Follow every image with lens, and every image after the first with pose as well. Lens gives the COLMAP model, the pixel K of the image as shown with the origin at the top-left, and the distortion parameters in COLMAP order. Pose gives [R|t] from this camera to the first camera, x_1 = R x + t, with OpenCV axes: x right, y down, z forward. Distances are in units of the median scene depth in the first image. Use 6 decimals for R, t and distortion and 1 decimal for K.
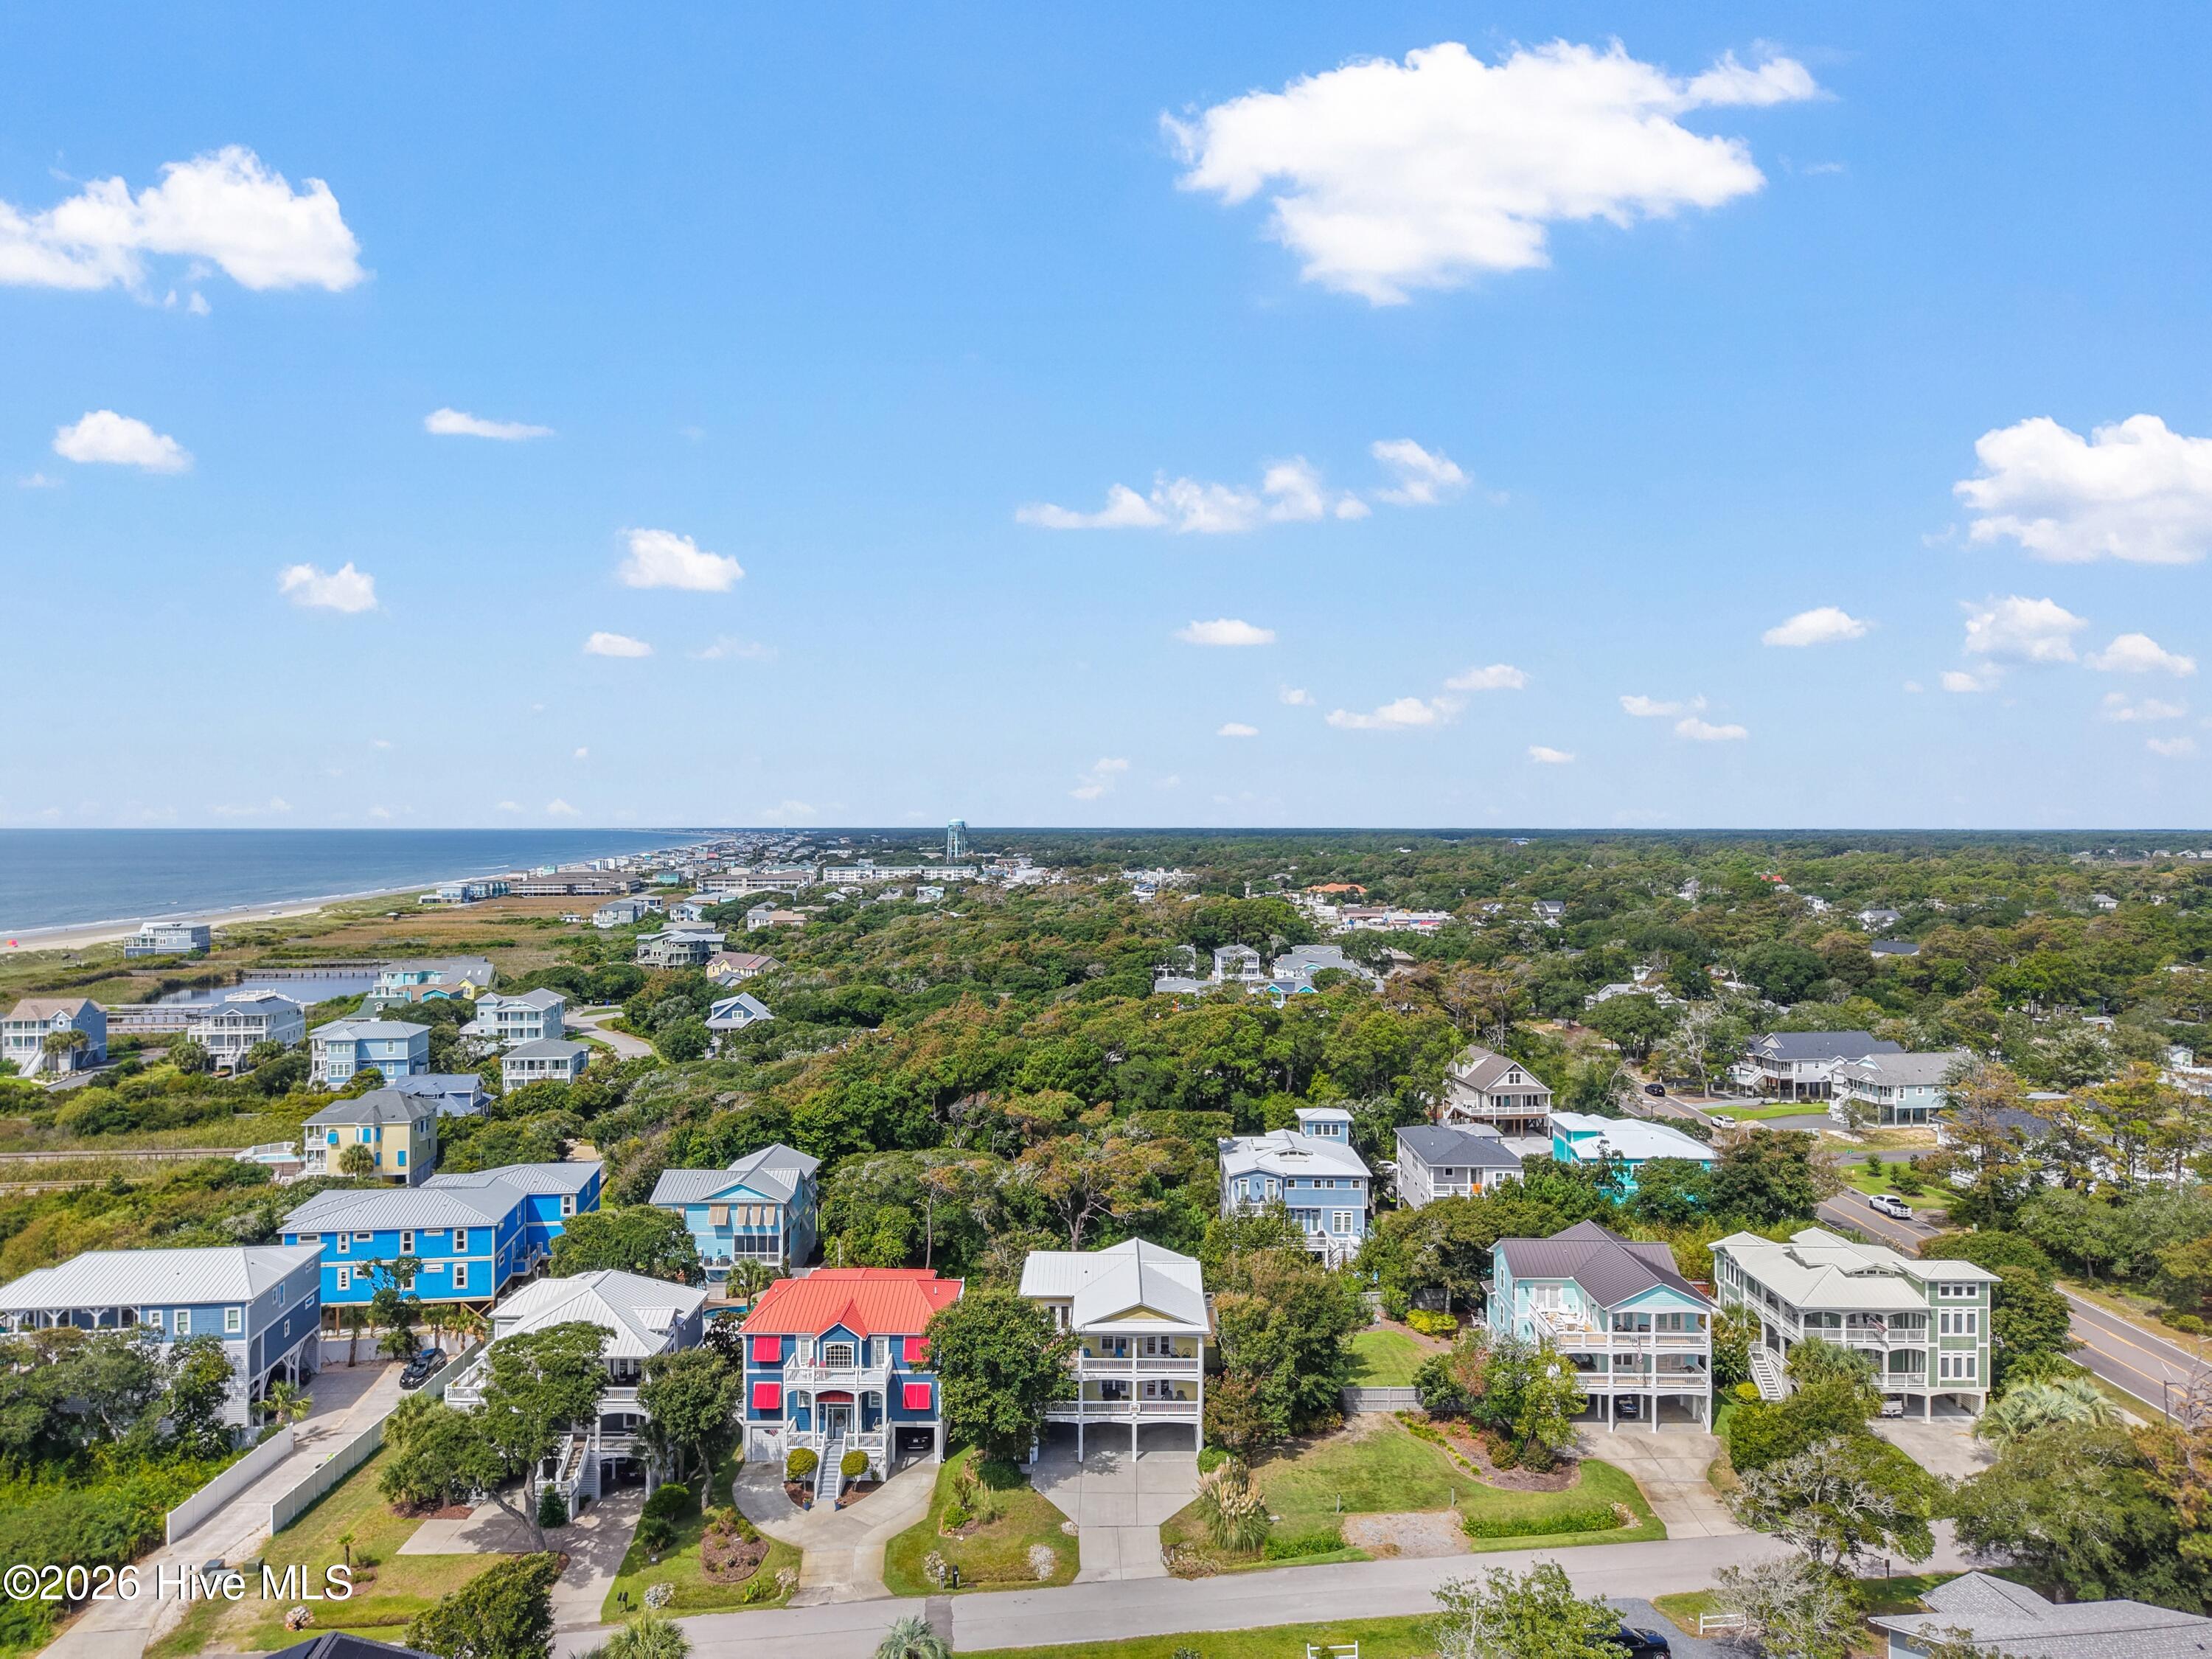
lens RADIAL K [[1477.8, 0, 1097.5], [0, 1477.8, 826.6], [0, 0, 1]] dist [0.030796, -0.030723]
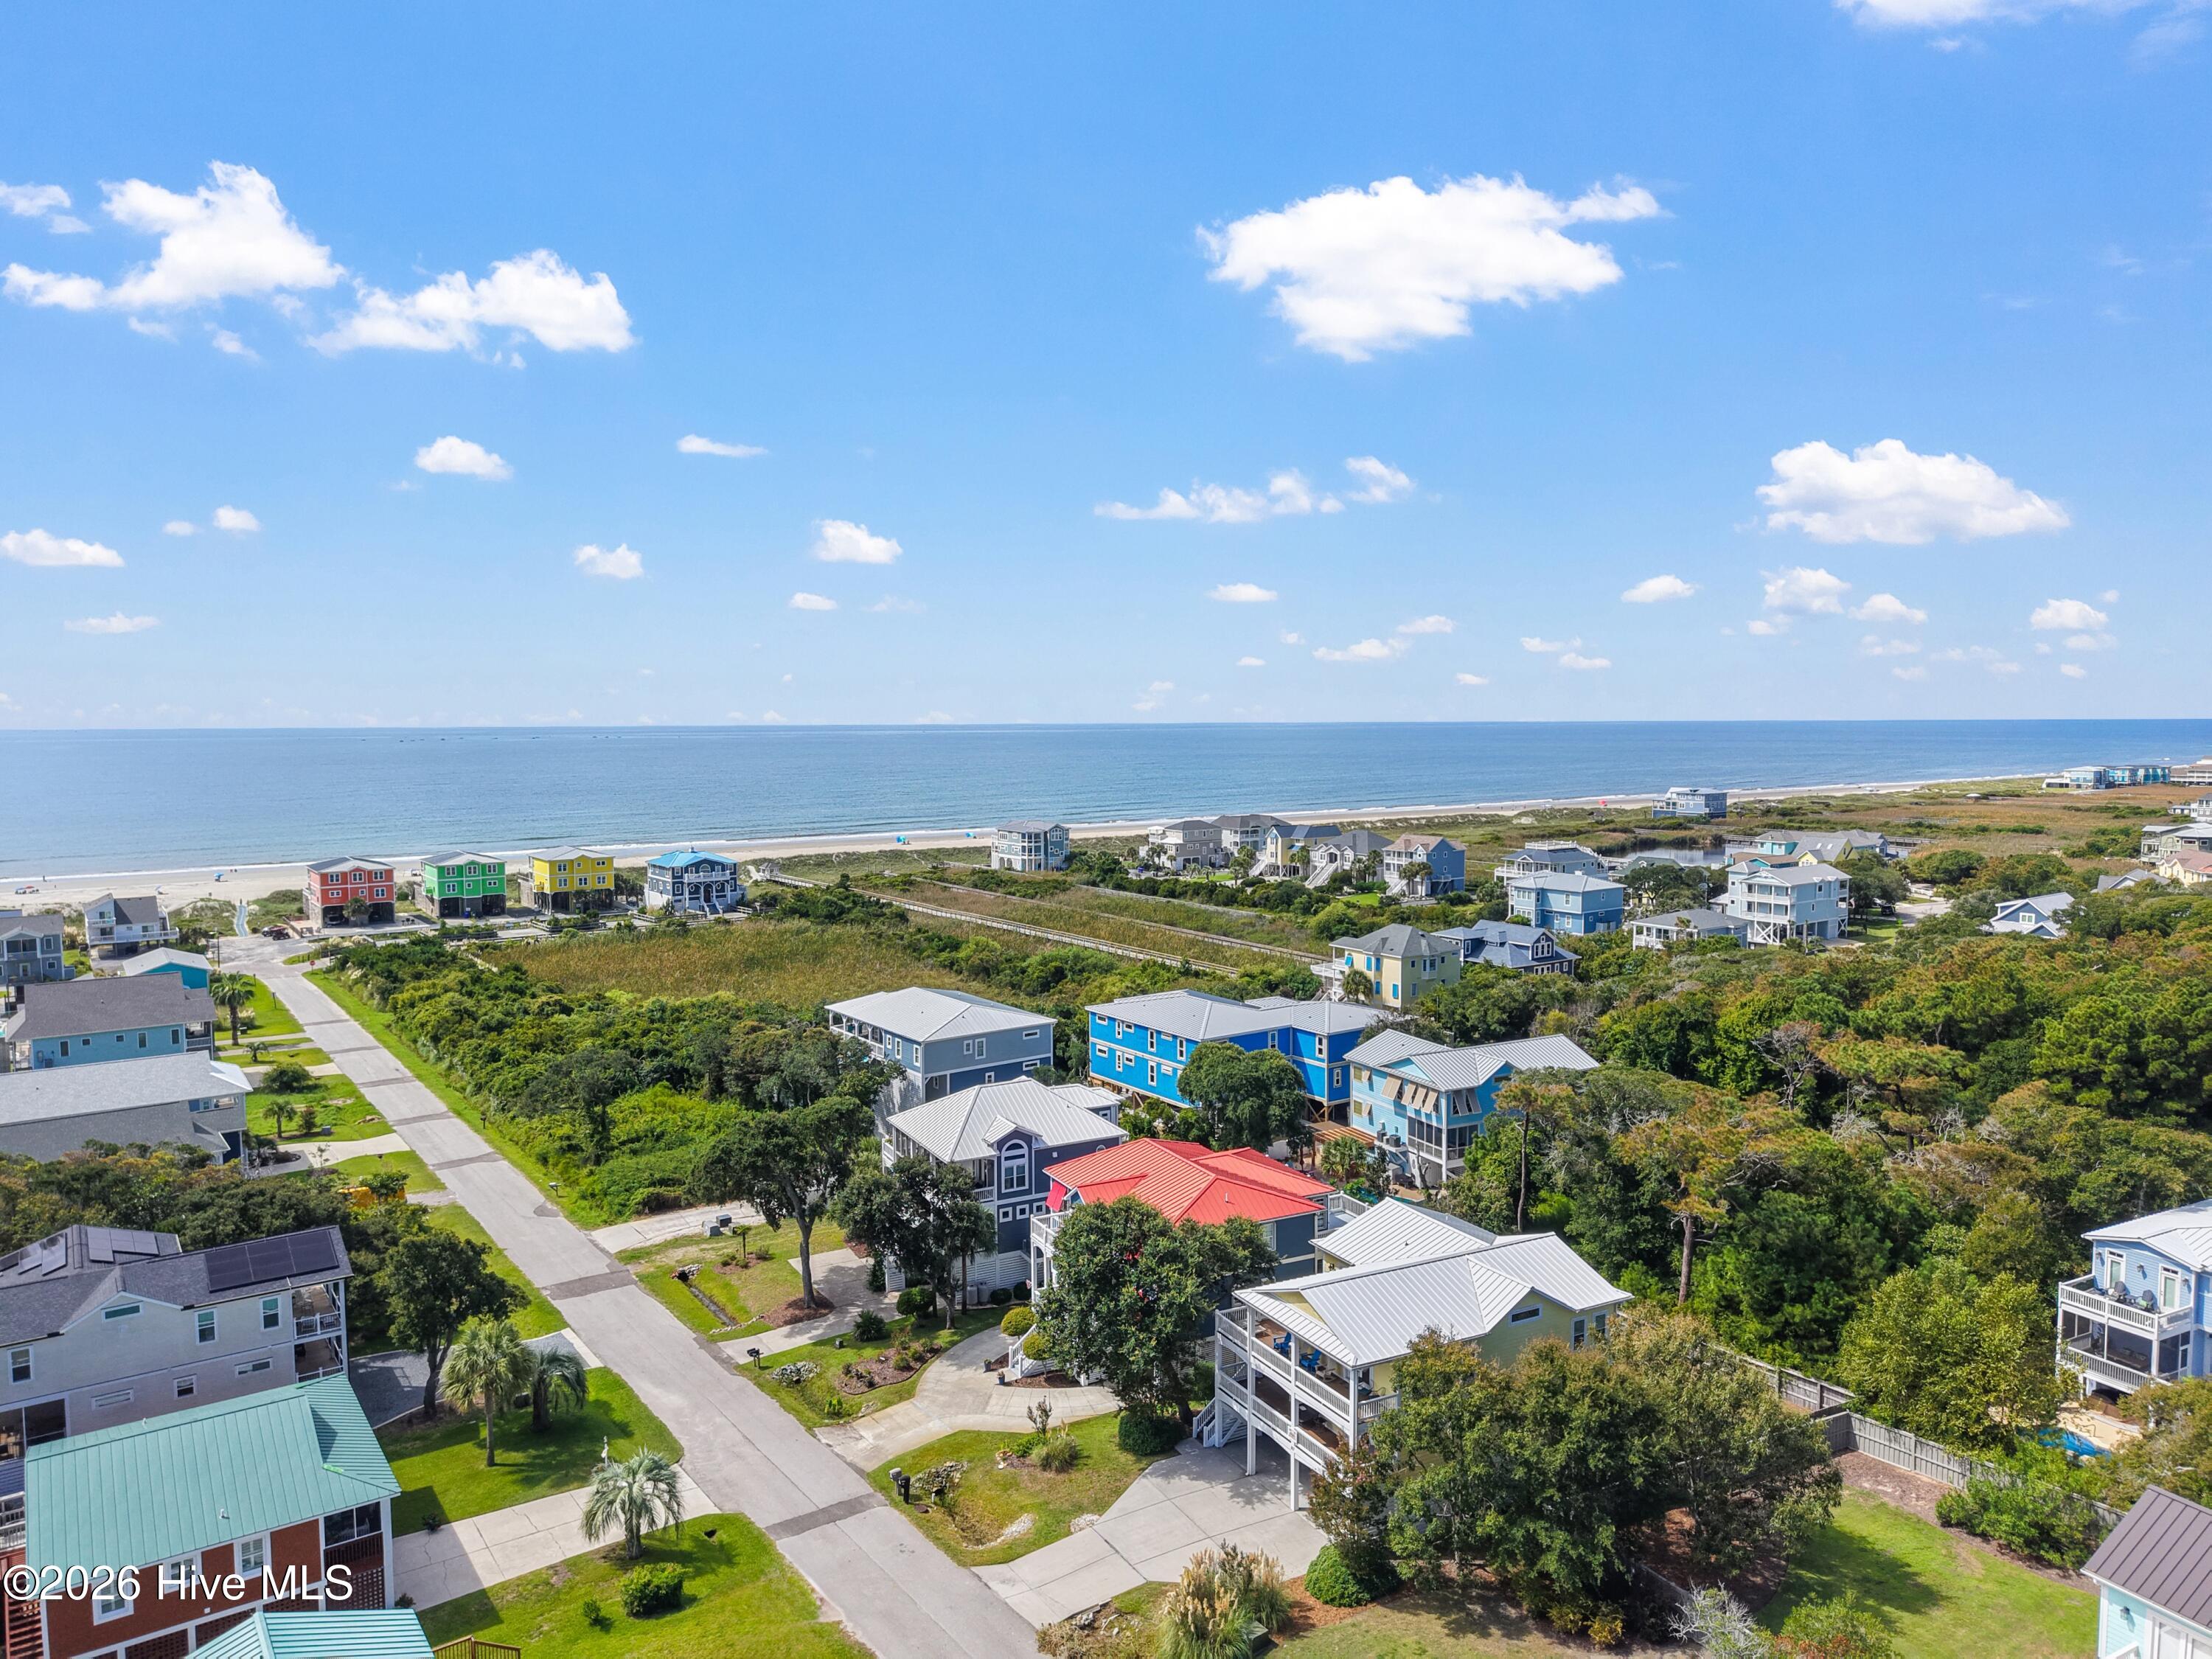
lens RADIAL K [[1477.8, 0, 1097.5], [0, 1477.8, 826.6], [0, 0, 1]] dist [0.030796, -0.030723]
pose [[0.471936, 0.063151, -0.879368, 0.538902], [0.003189, 0.997303, 0.073331, 0.058734], [0.881627, -0.037412, 0.470462, 0.578287]]
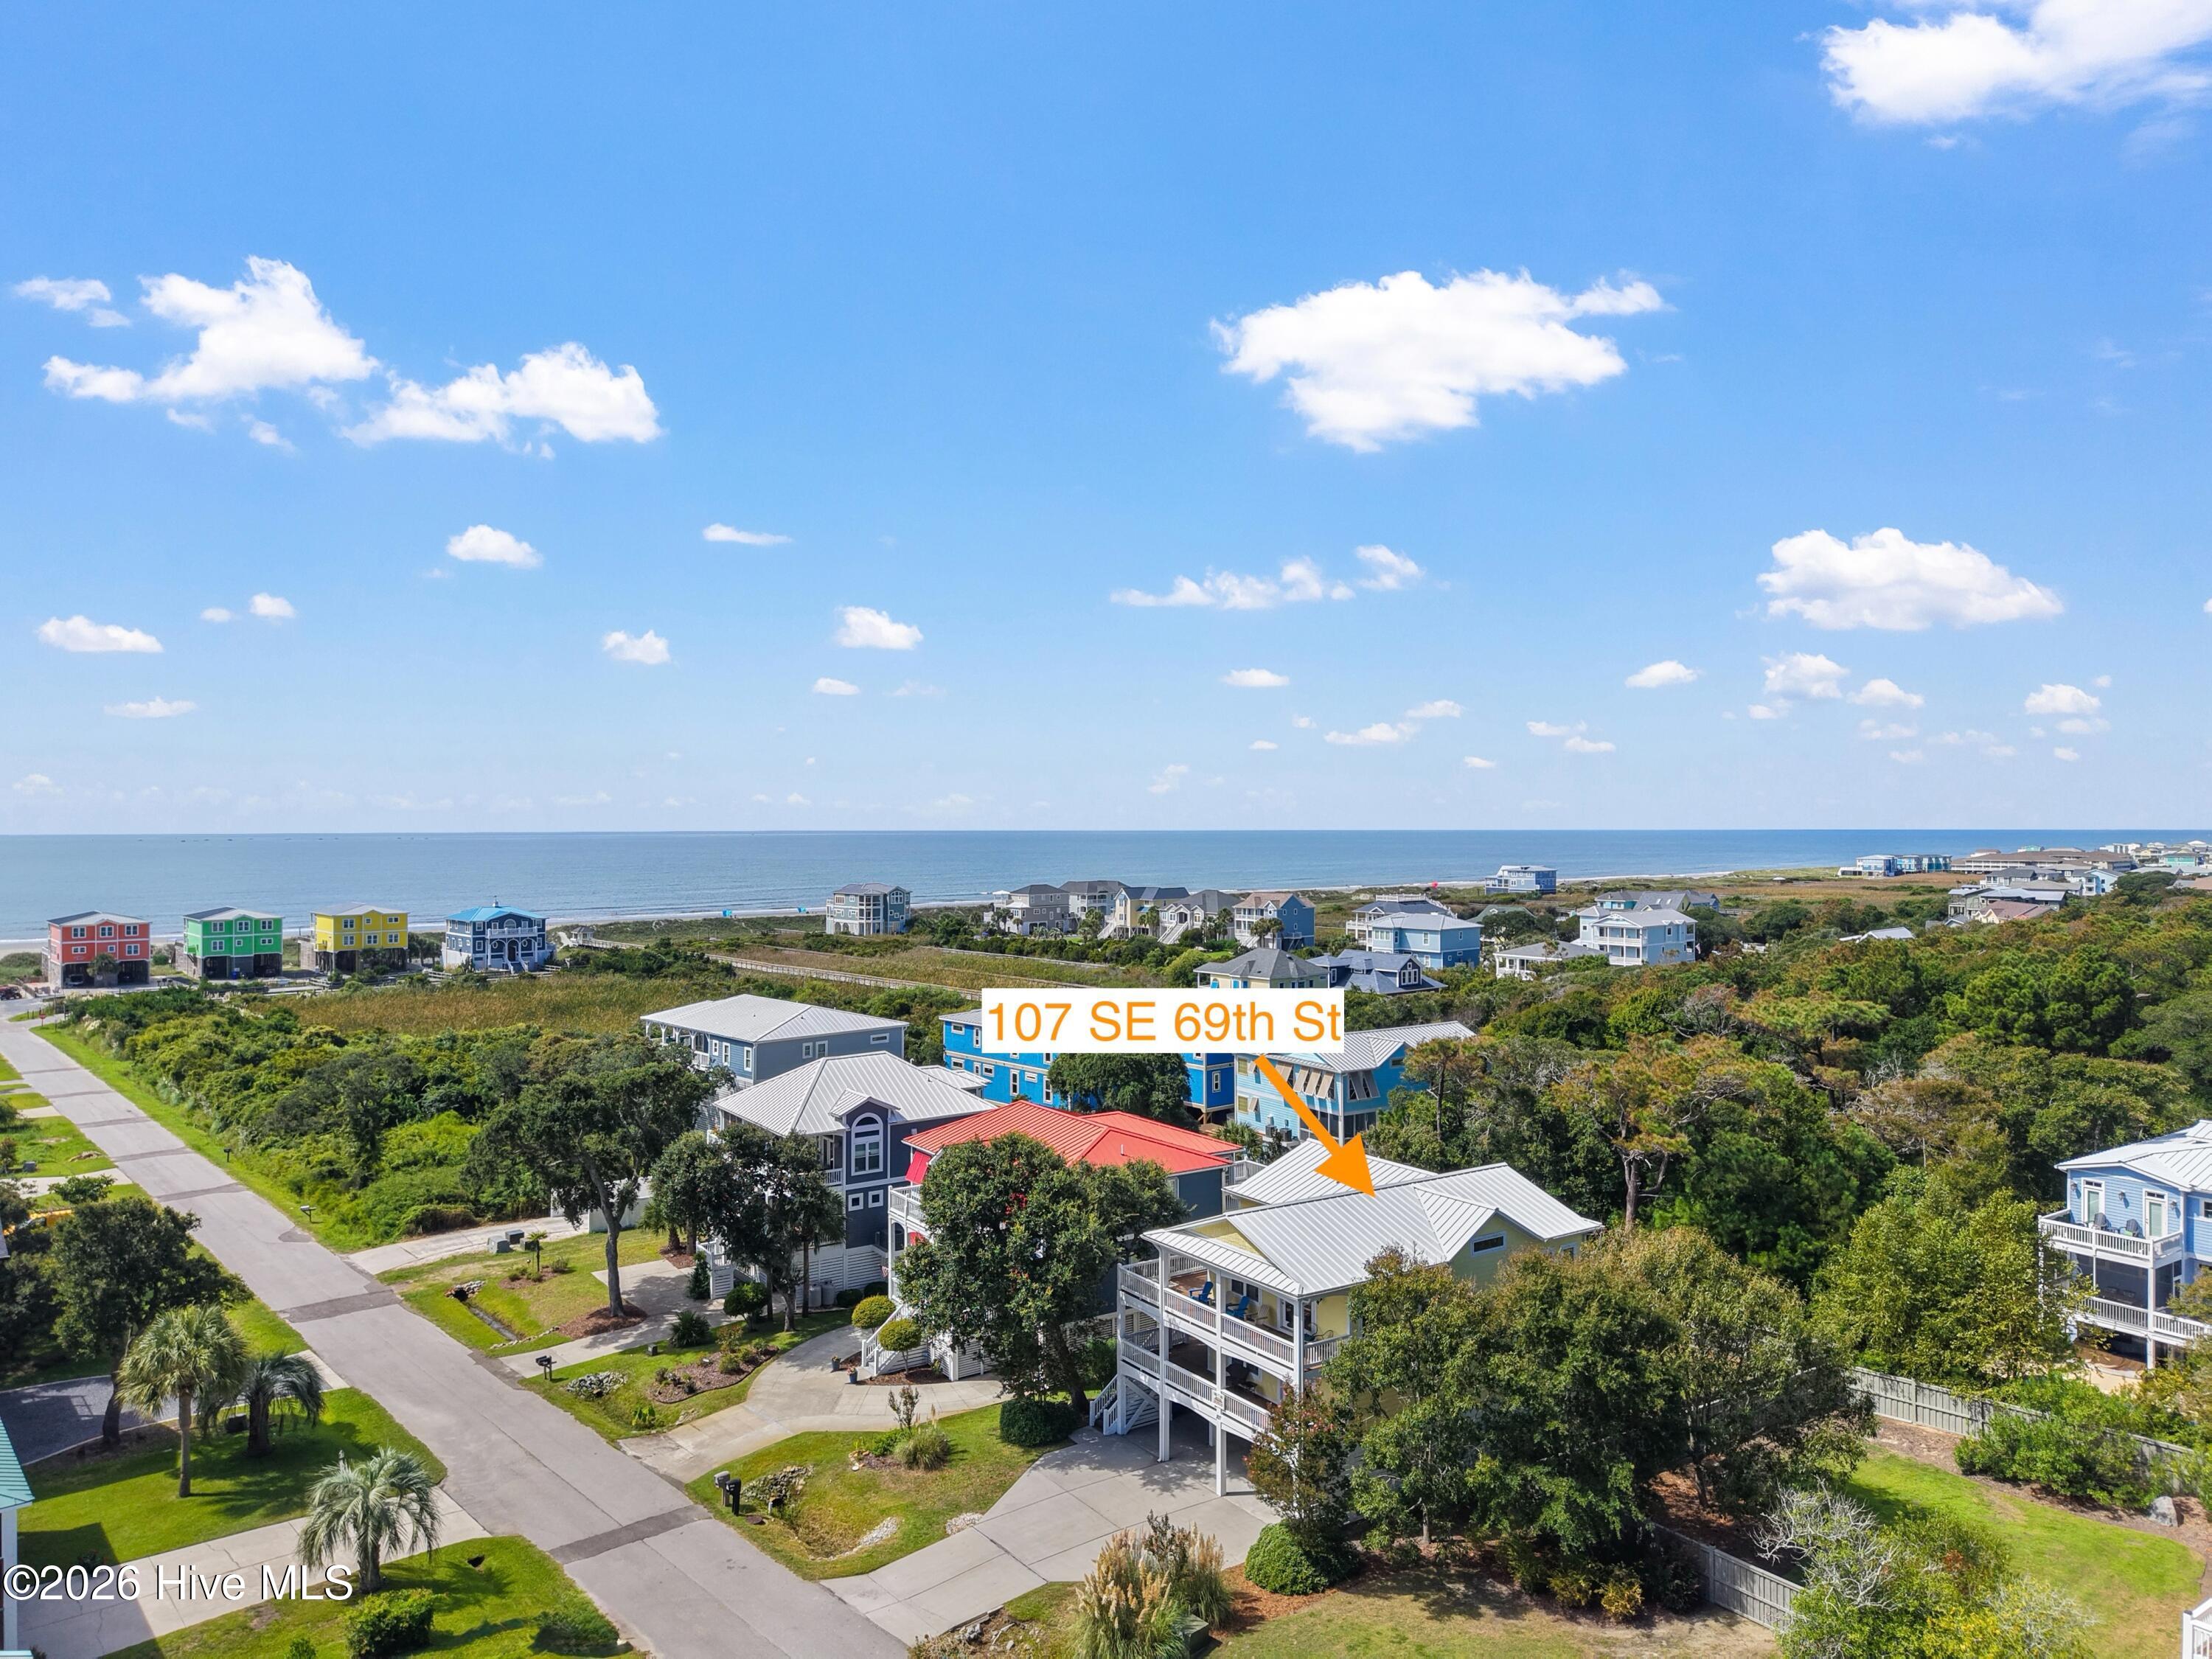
lens RADIAL K [[1477.8, 0, 1097.5], [0, 1477.8, 826.6], [0, 0, 1]] dist [0.030796, -0.030723]
pose [[0.567699, 0.001346, -0.823235, 0.438125], [-0.001301, 0.999999, 0.000738, 0.166247], [0.823235, 0.000652, 0.567700, 0.610858]]
